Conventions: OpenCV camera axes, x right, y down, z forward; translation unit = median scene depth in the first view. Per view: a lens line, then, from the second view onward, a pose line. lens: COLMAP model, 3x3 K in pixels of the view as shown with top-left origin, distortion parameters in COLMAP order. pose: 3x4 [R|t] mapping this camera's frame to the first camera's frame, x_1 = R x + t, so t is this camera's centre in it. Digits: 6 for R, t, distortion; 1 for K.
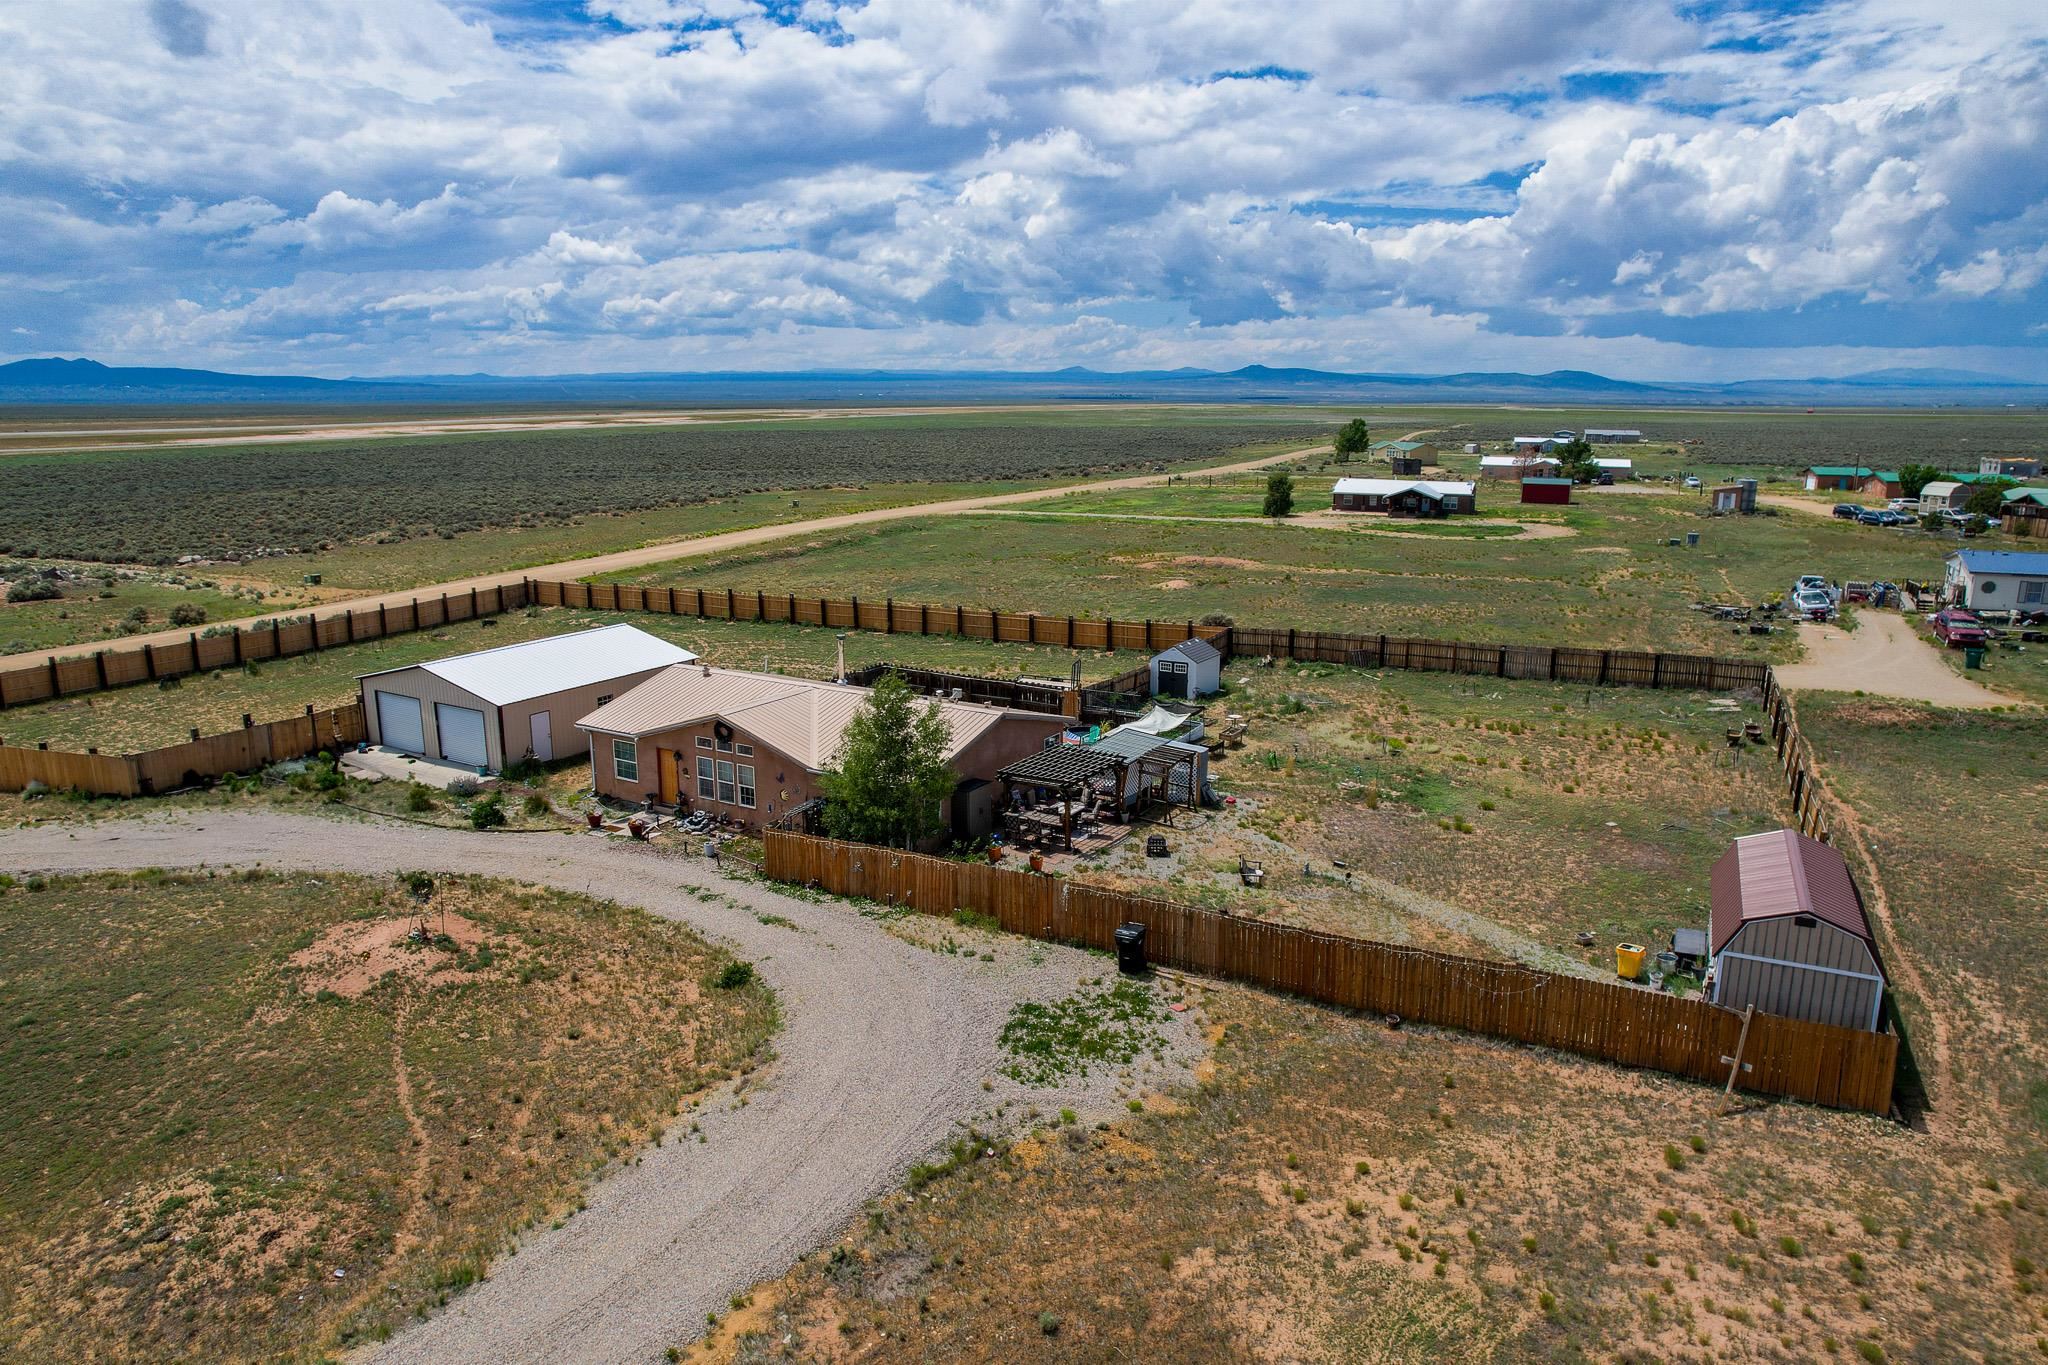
lens RADIAL K [[1308.4, 0, 1032.1], [0, 1308.4, 674.3], [0, 0, 1]] dist [-0.072222, 0.062011]
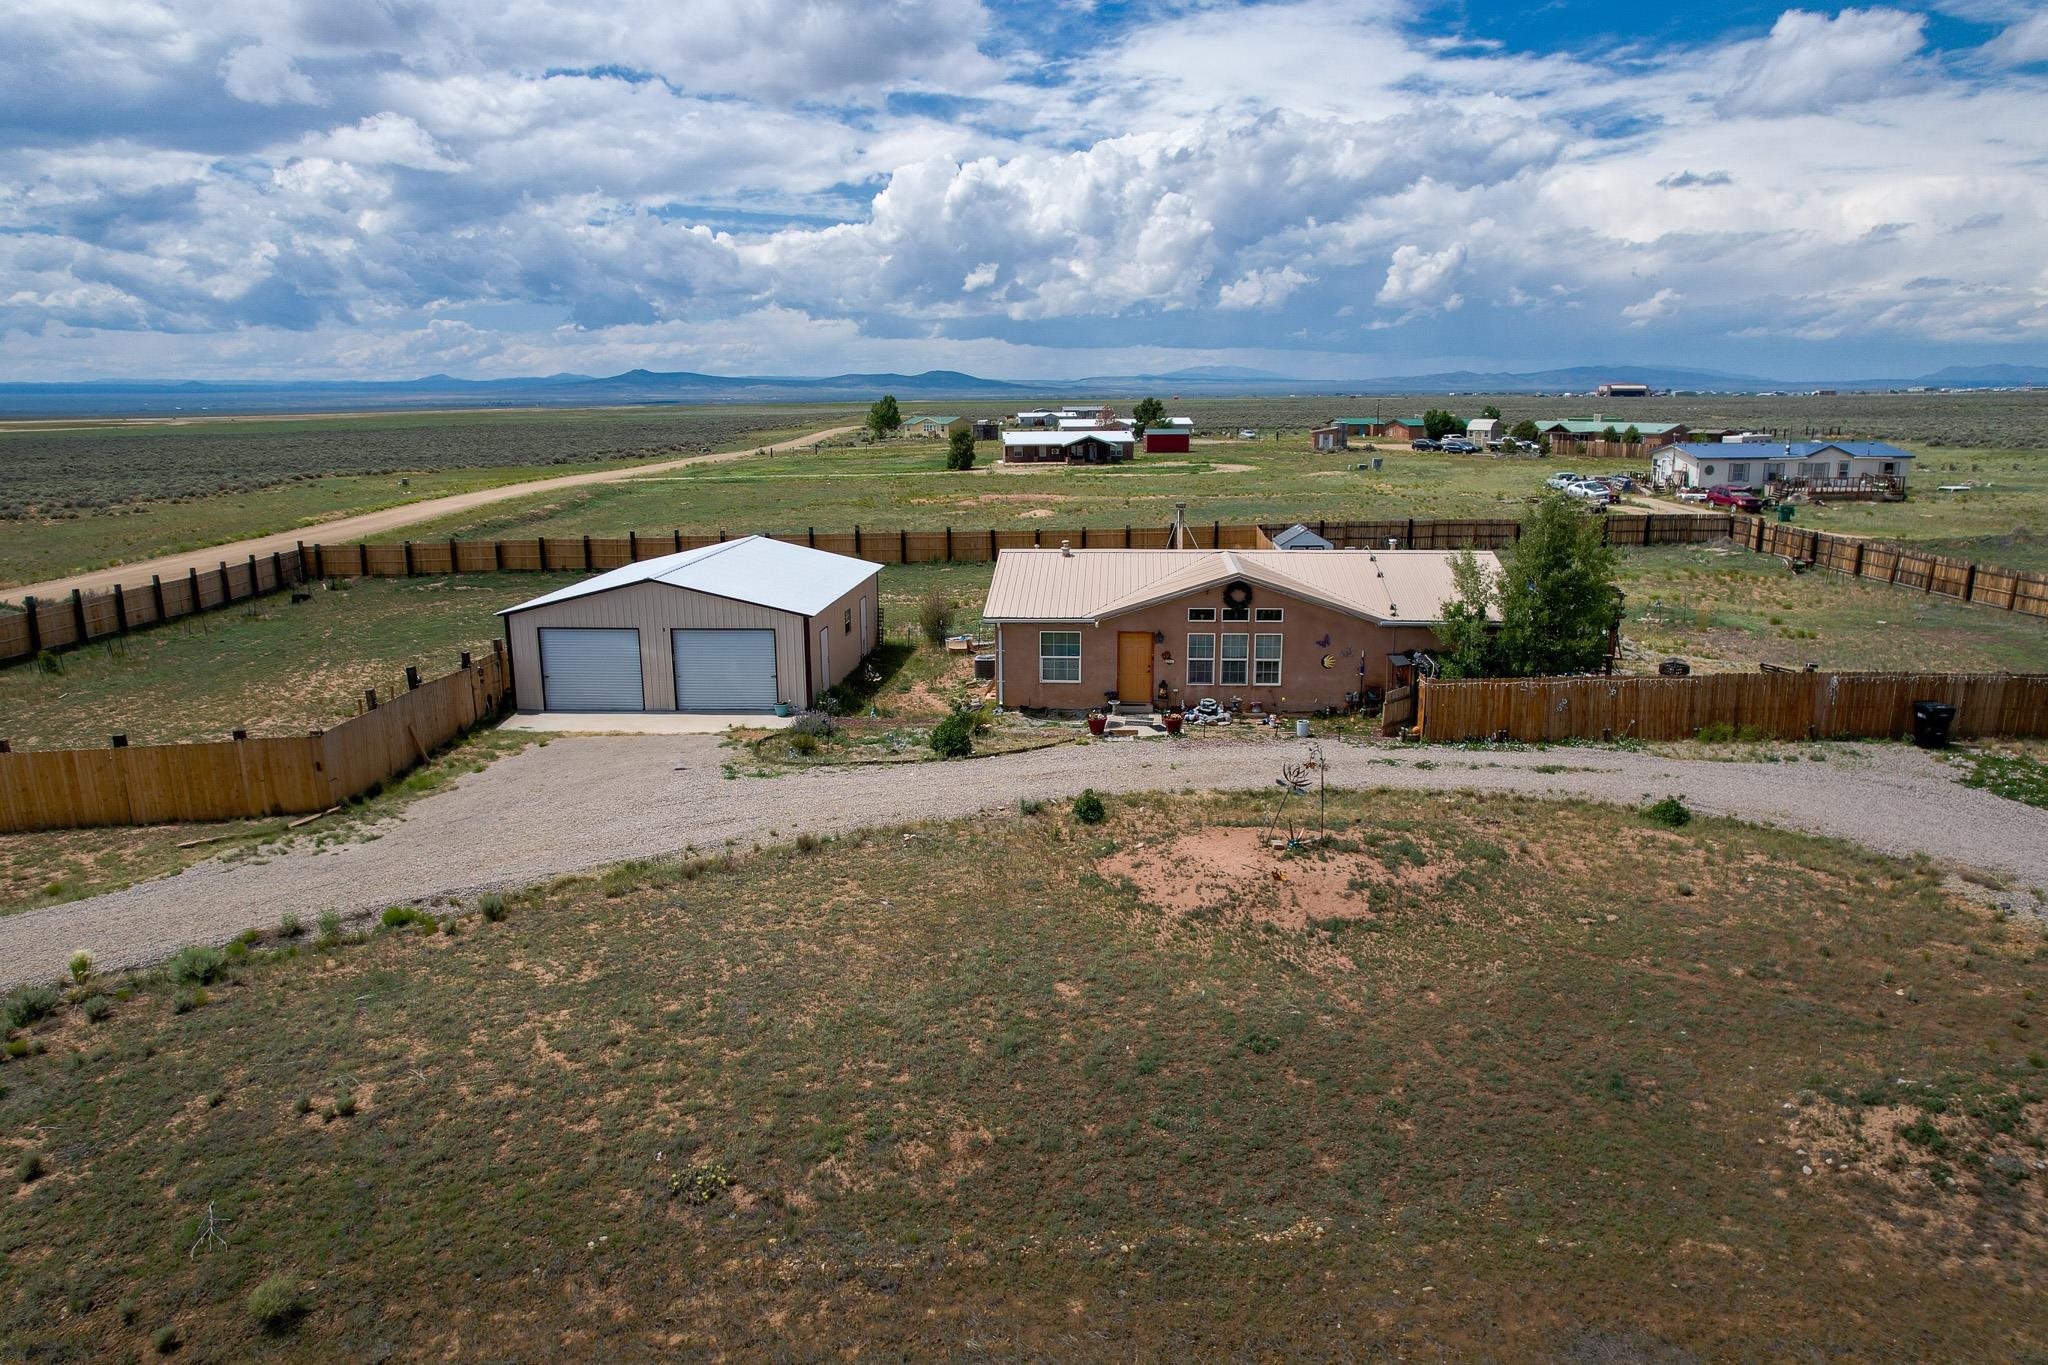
lens RADIAL K [[1308.4, 0, 1036.8], [0, 1308.4, 672.1], [0, 0, 1]] dist [-0.072222, 0.062011]
pose [[0.898110, -0.102080, 0.427759, -0.792811], [0.103773, 0.994411, 0.019427, 0.070393], [-0.427352, 0.026943, 0.903684, 0.354630]]
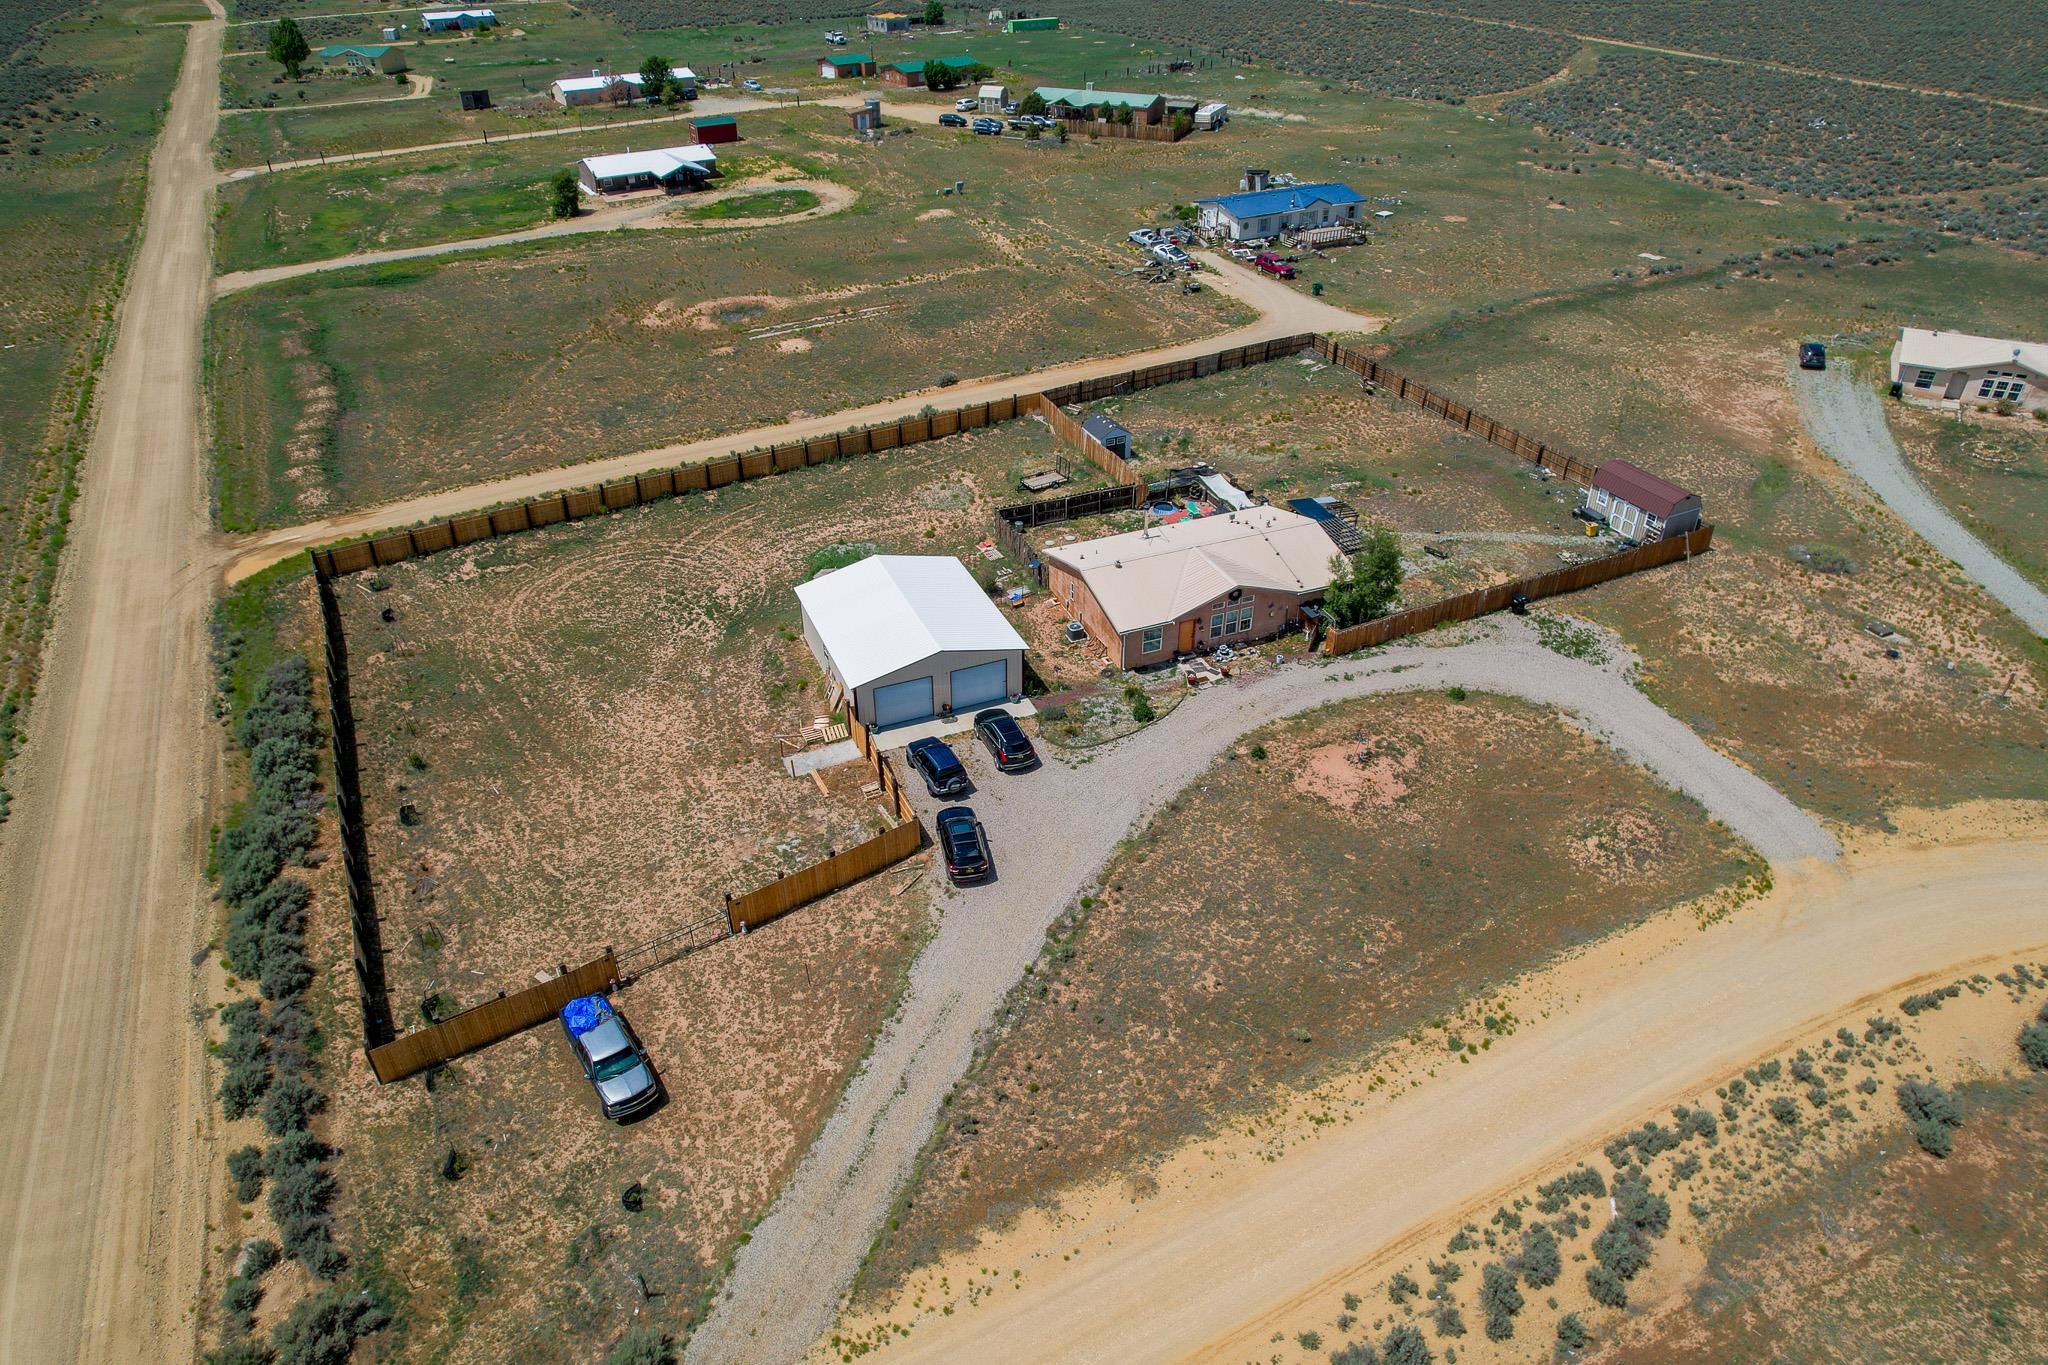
lens RADIAL K [[1308.4, 0, 1035.6], [0, 1308.4, 664.1], [0, 0, 1]] dist [-0.072222, 0.062011]
pose [[0.599328, -0.435031, 0.671978, -1.682435], [0.175473, 0.890423, 0.419948, -0.668637], [-0.781034, -0.133773, 0.609992, 0.228840]]
